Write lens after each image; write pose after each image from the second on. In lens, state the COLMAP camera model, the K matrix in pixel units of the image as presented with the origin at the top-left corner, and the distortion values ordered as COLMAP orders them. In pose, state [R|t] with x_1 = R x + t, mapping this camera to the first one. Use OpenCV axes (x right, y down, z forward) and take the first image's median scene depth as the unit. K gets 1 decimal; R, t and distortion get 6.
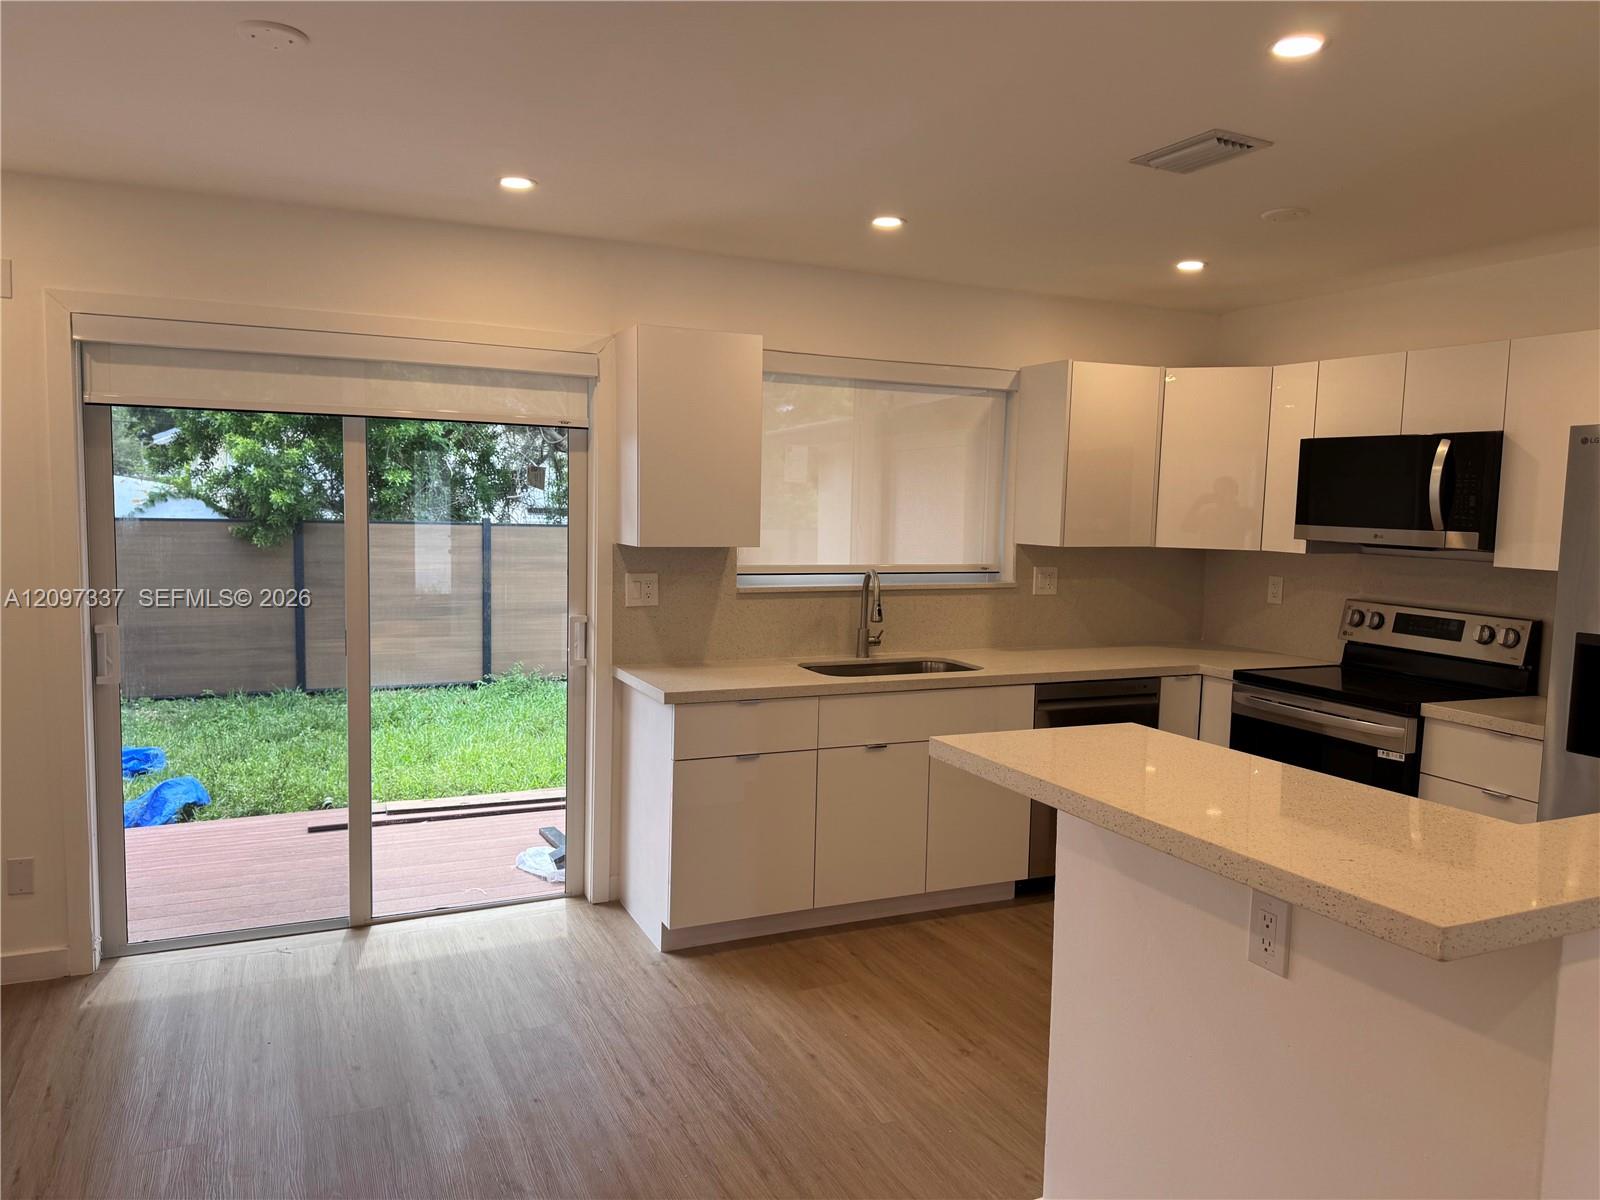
lens RADIAL K [[1120.2, 0, 806.2], [0, 1120.2, 598.9], [0, 0, 1]] dist [0.142119, -0.244014]
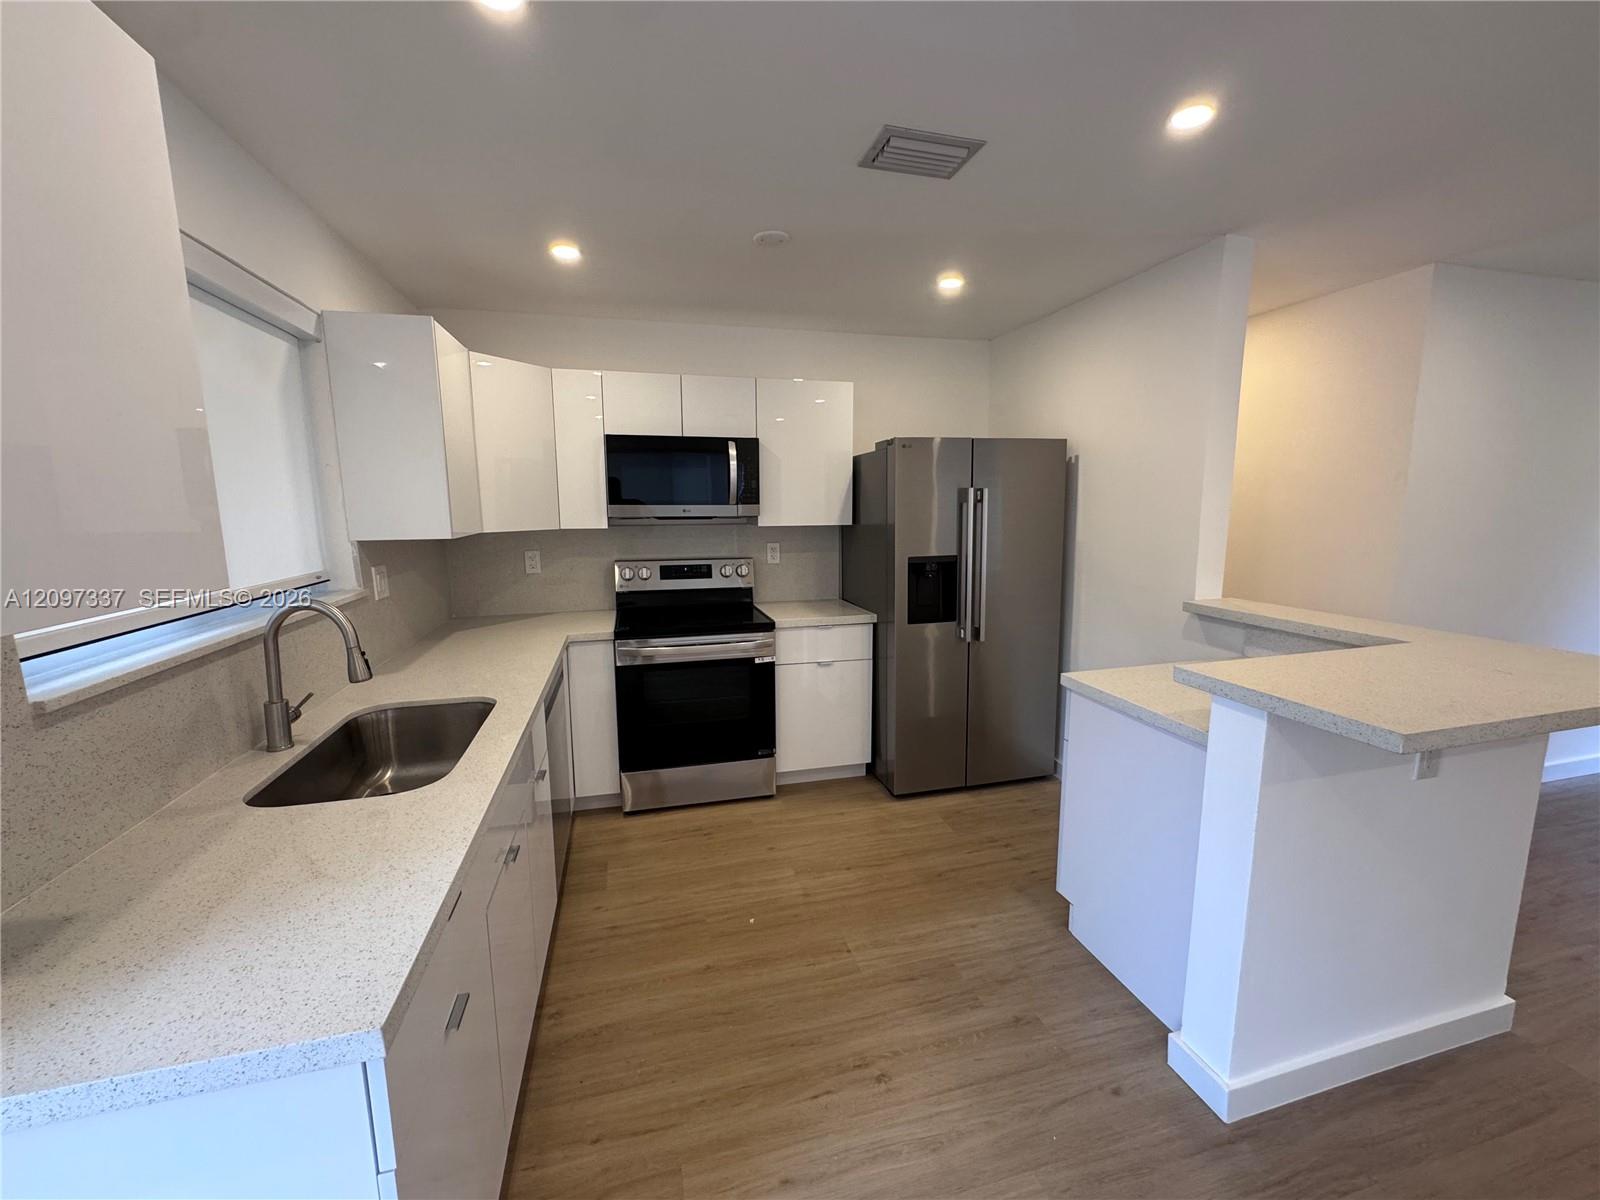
lens RADIAL K [[642.3, 0, 800.0], [0, 642.3, 600.0], [0, 0, 1]] dist [-0.002868, 0.000256]
pose [[0.180437, -0.174694, 0.967949, -0.231342], [0.097915, 0.982403, 0.159050, -0.056638], [-0.978701, 0.066078, 0.194367, 0.696966]]
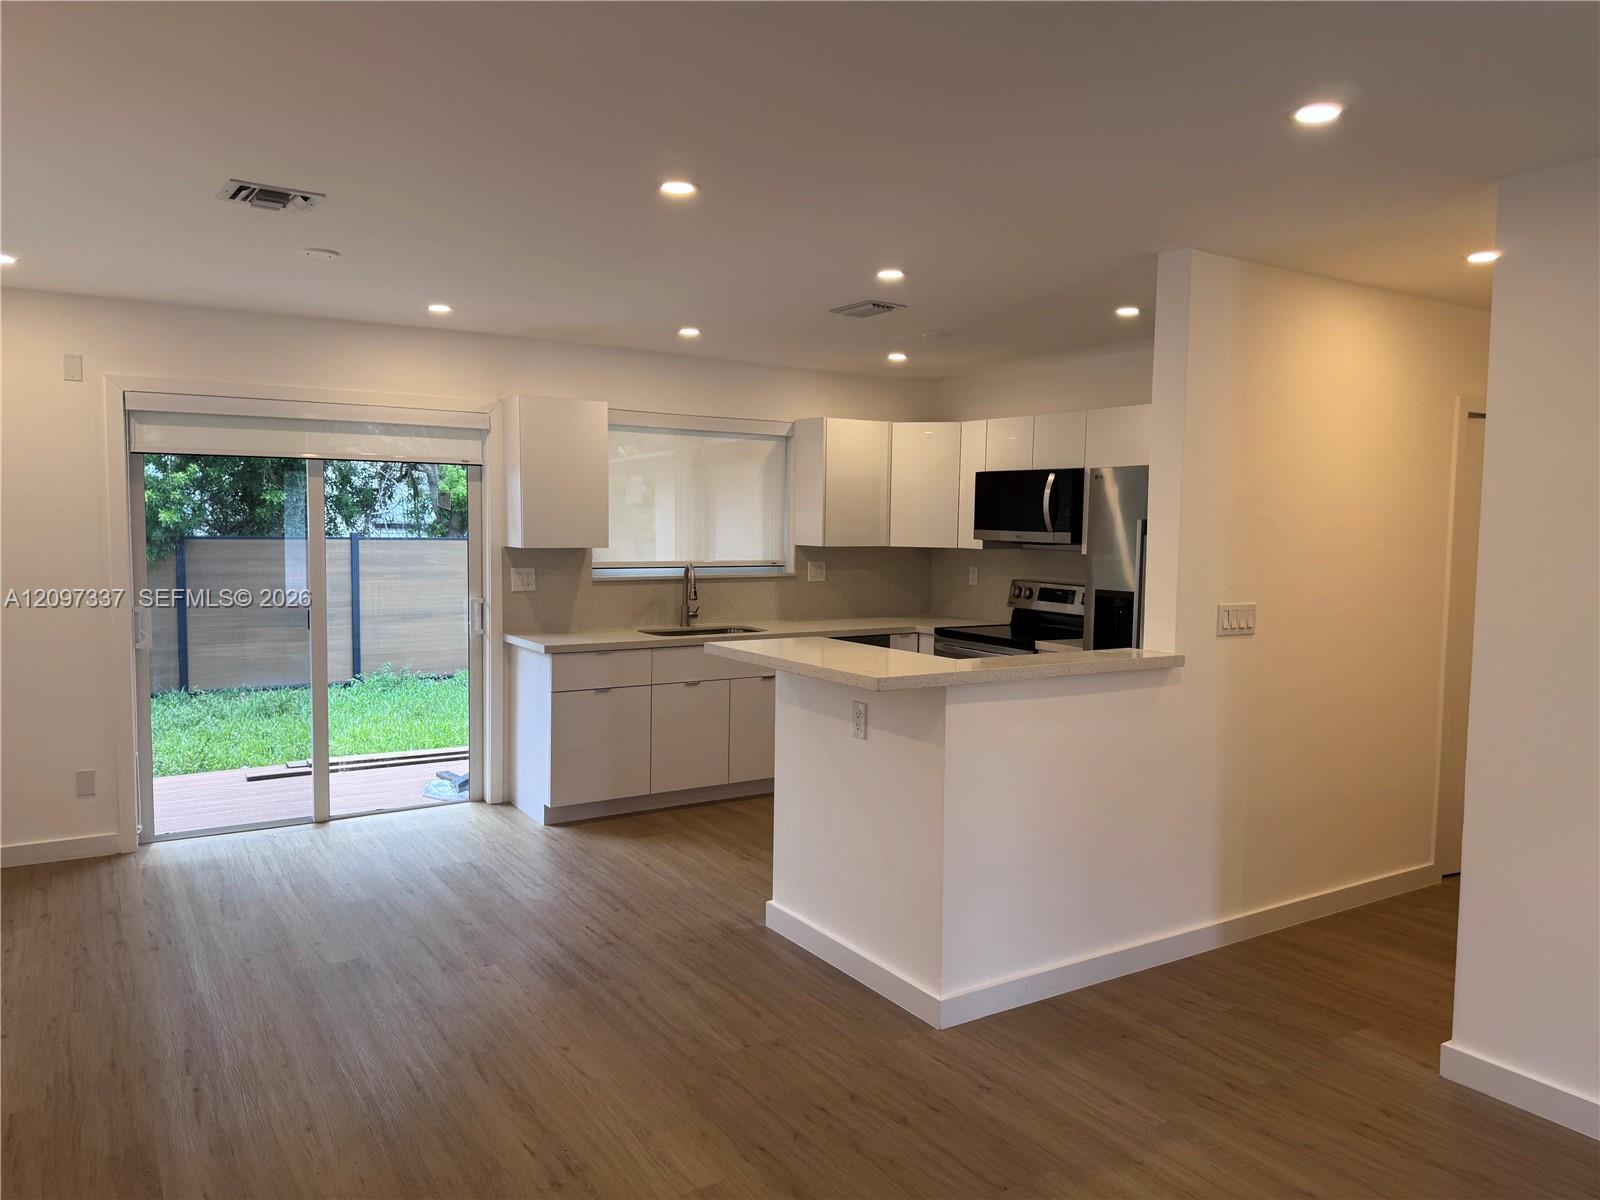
lens RADIAL K [[1120.2, 0, 806.2], [0, 1120.2, 598.9], [0, 0, 1]] dist [0.142119, -0.244014]
pose [[0.991091, -0.018866, 0.131845, 0.017428], [0.020404, 0.999739, -0.010321, 0.037265], [-0.131616, 0.012920, 0.991217, -0.437768]]
